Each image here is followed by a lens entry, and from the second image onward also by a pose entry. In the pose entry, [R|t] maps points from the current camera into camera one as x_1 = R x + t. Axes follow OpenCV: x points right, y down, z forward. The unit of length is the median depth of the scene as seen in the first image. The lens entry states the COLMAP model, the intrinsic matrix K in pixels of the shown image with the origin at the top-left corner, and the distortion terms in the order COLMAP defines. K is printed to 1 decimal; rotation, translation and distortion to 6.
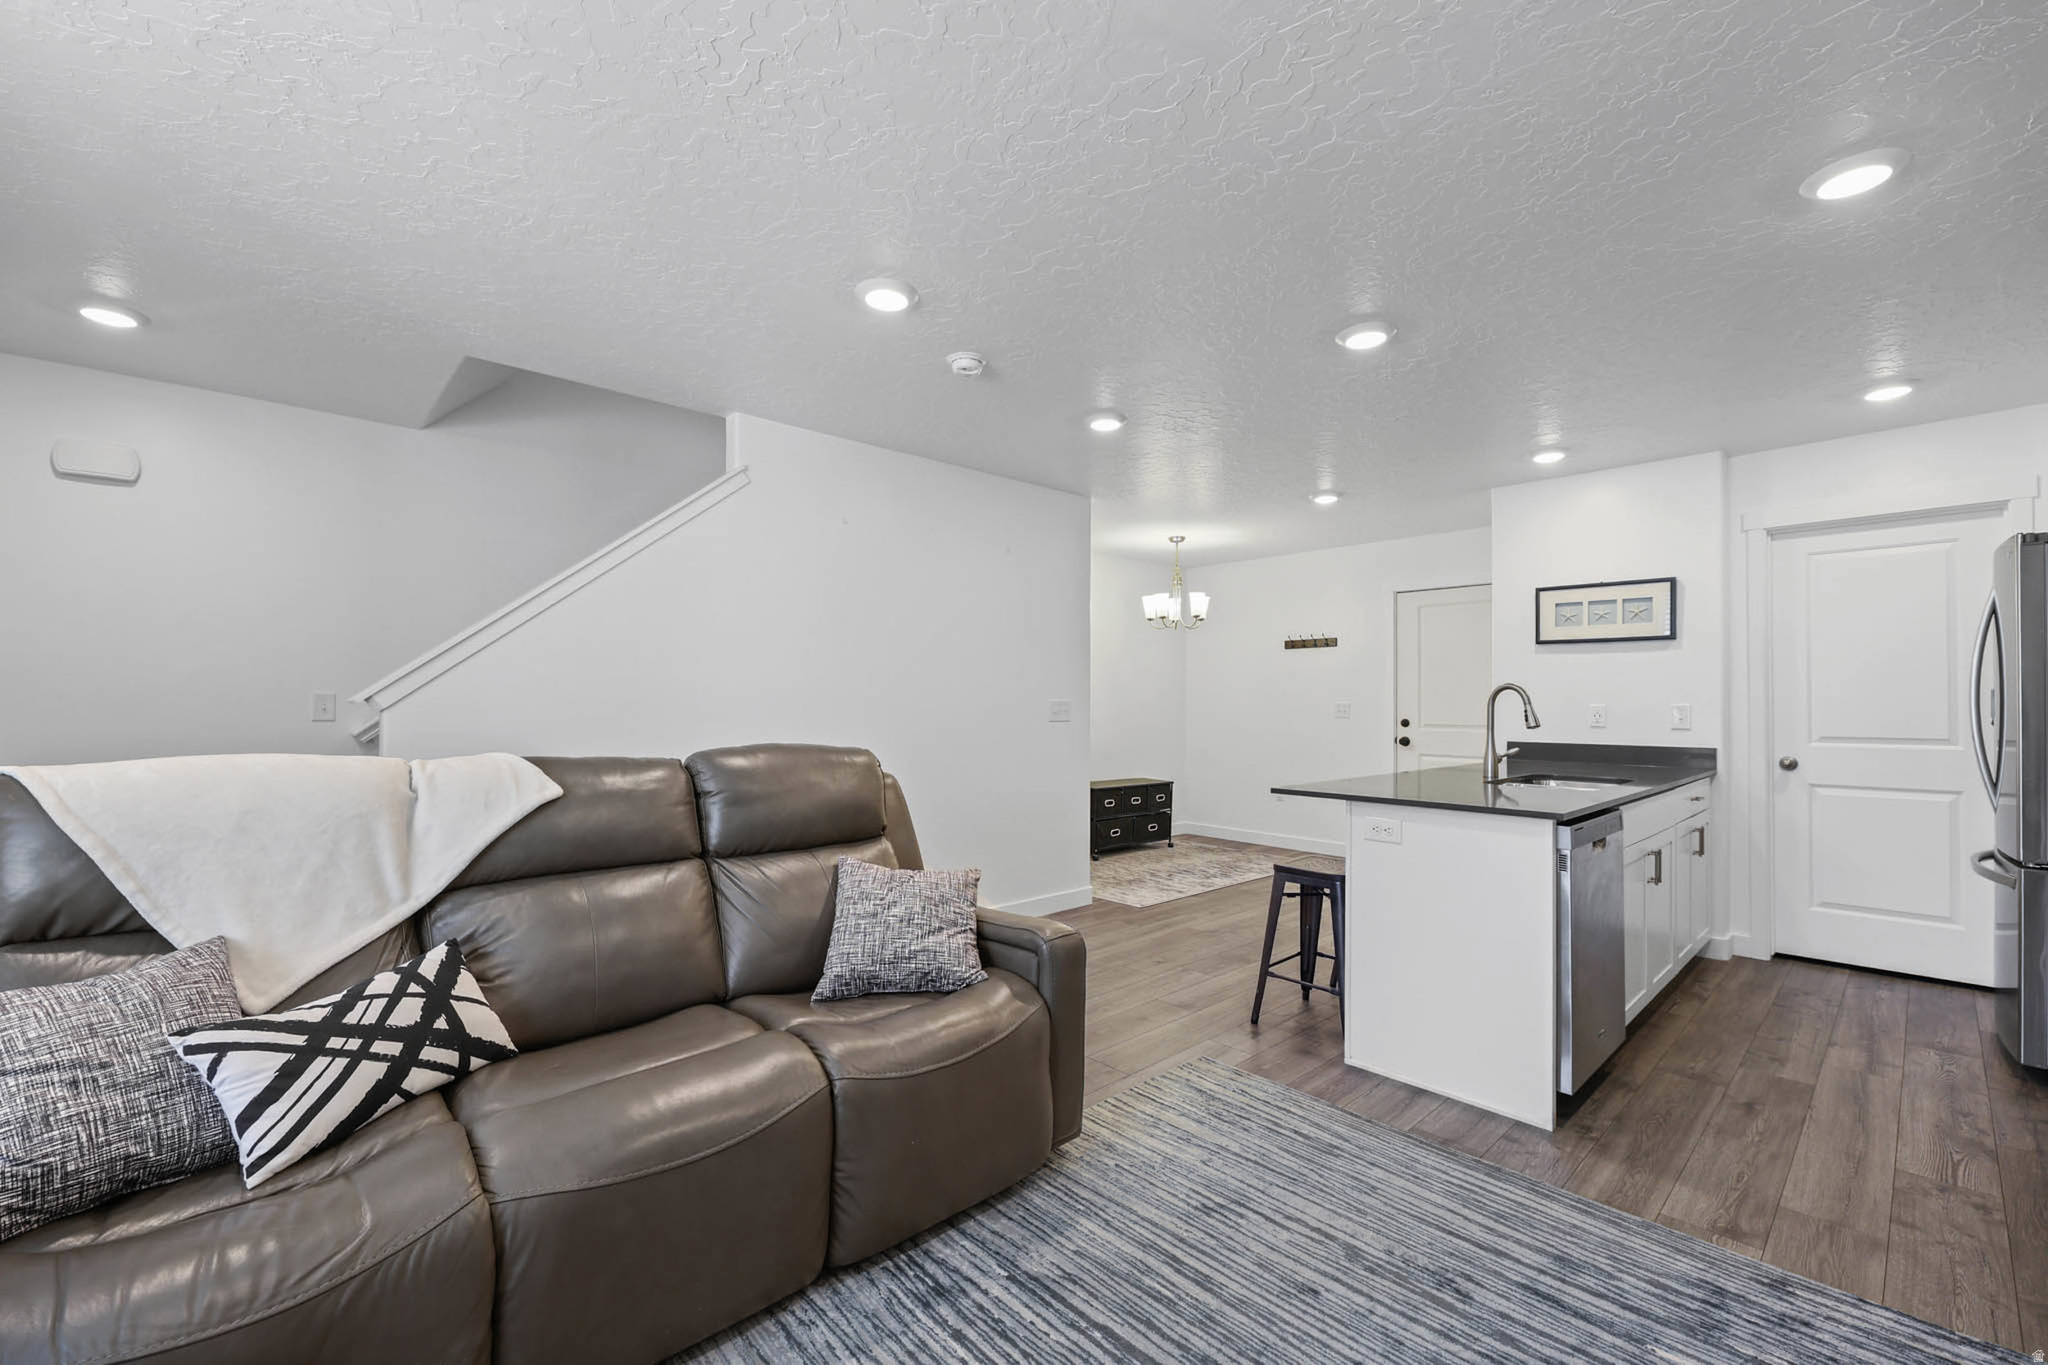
lens RADIAL K [[858.4, 0, 1045.3], [0, 858.4, 696.0], [0, 0, 1]] dist [0.001366, -0.000857]
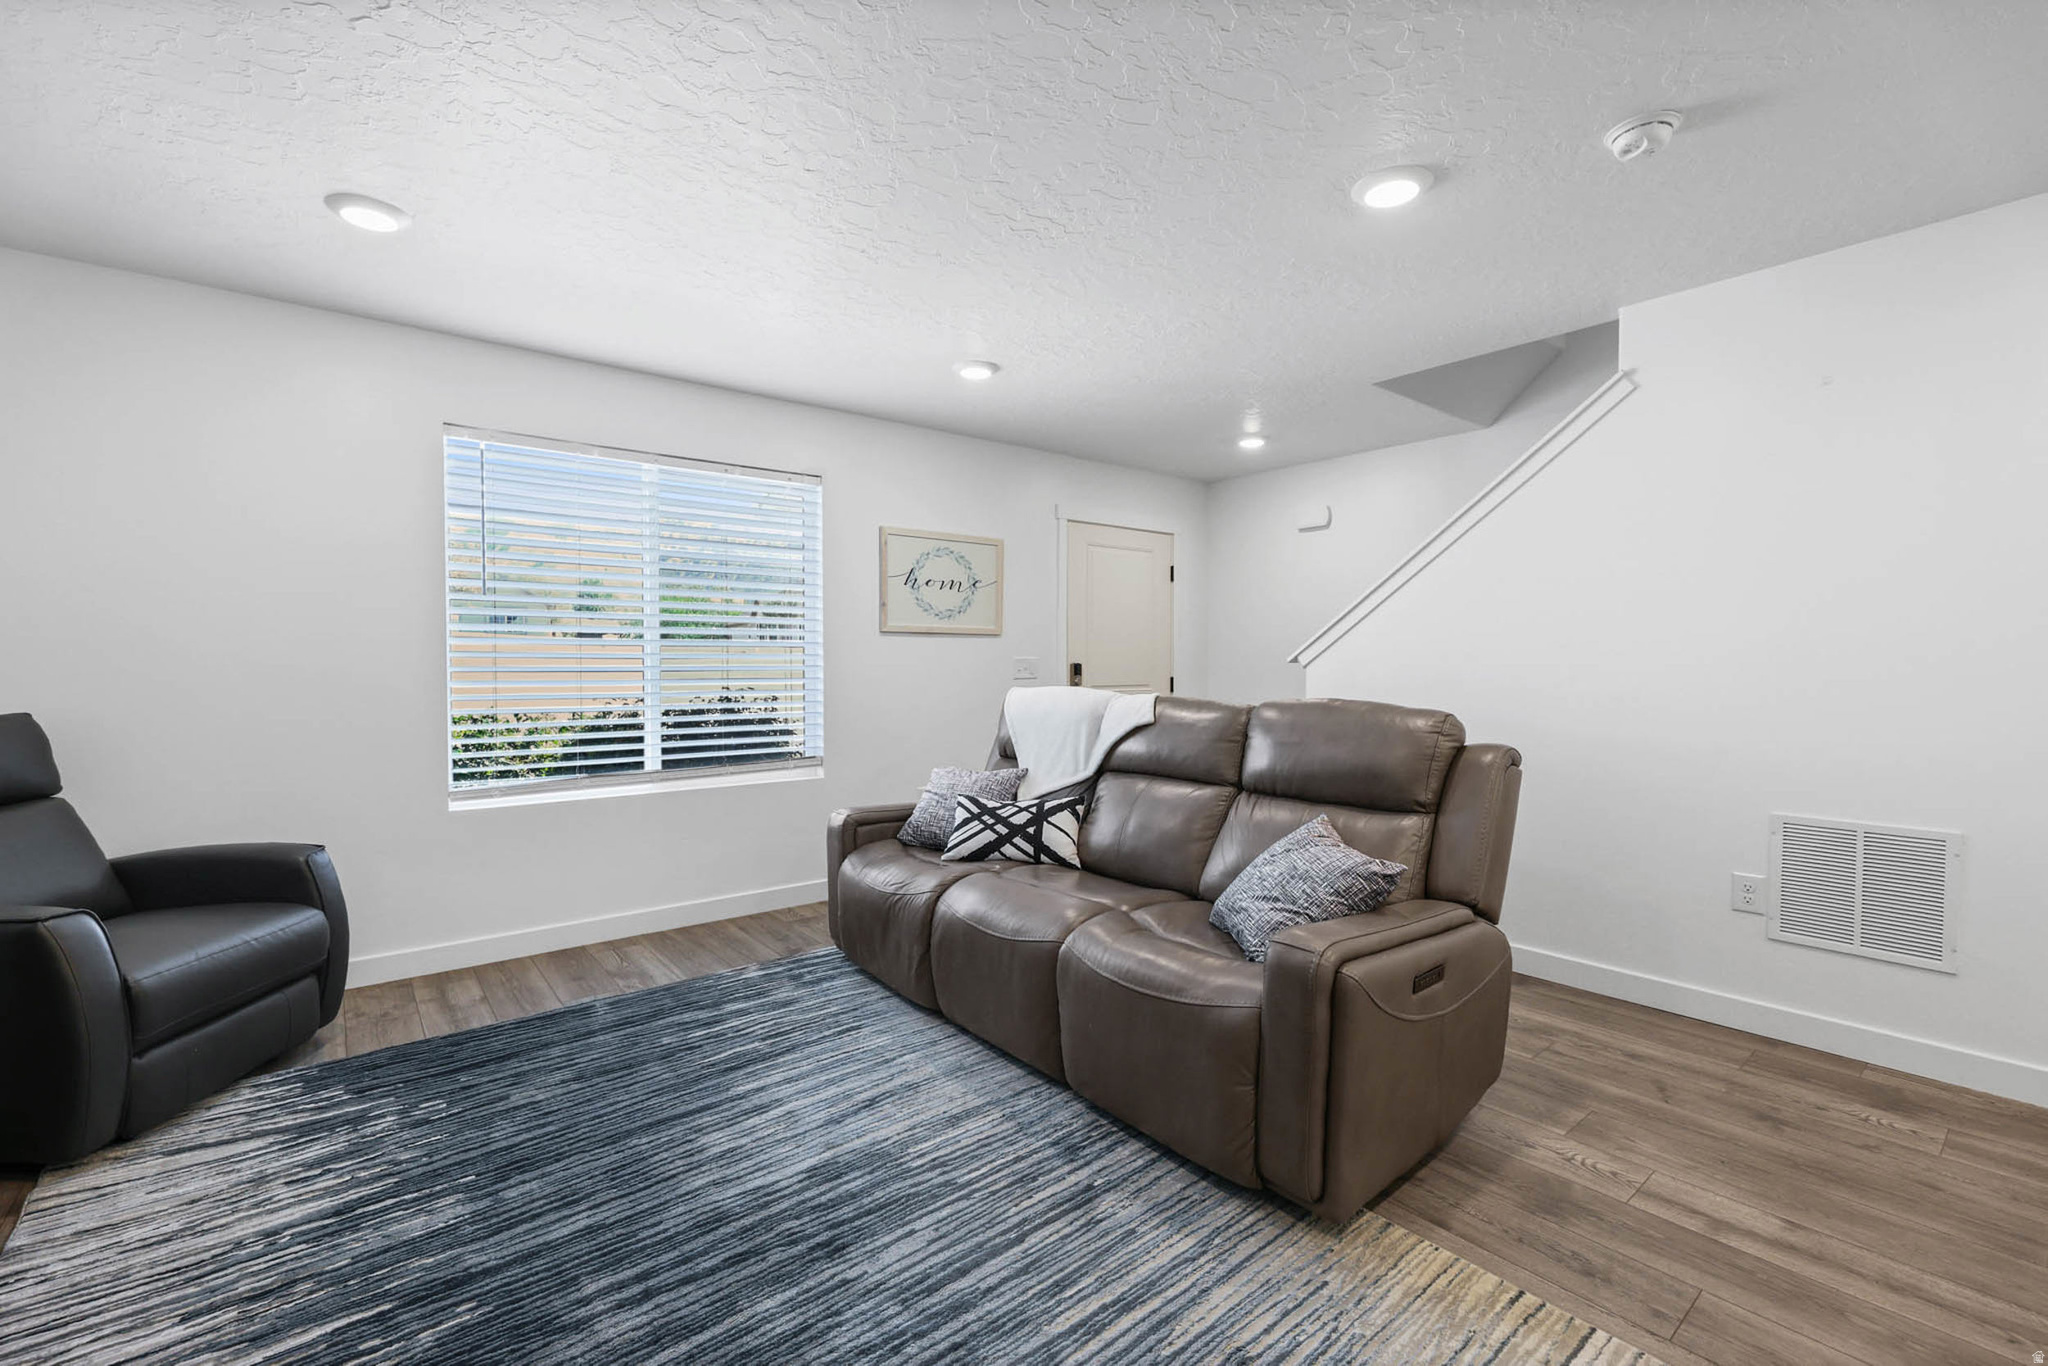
lens RADIAL K [[839.6, 0, 1001.3], [0, 839.6, 685.5], [0, 0, 1]] dist [-0.011047, -0.000373]
pose [[-0.114685, 0.015105, -0.993287, 0.429511], [0.009011, 0.999859, 0.014165, 0.012771], [0.993361, -0.007326, -0.114805, 0.431356]]
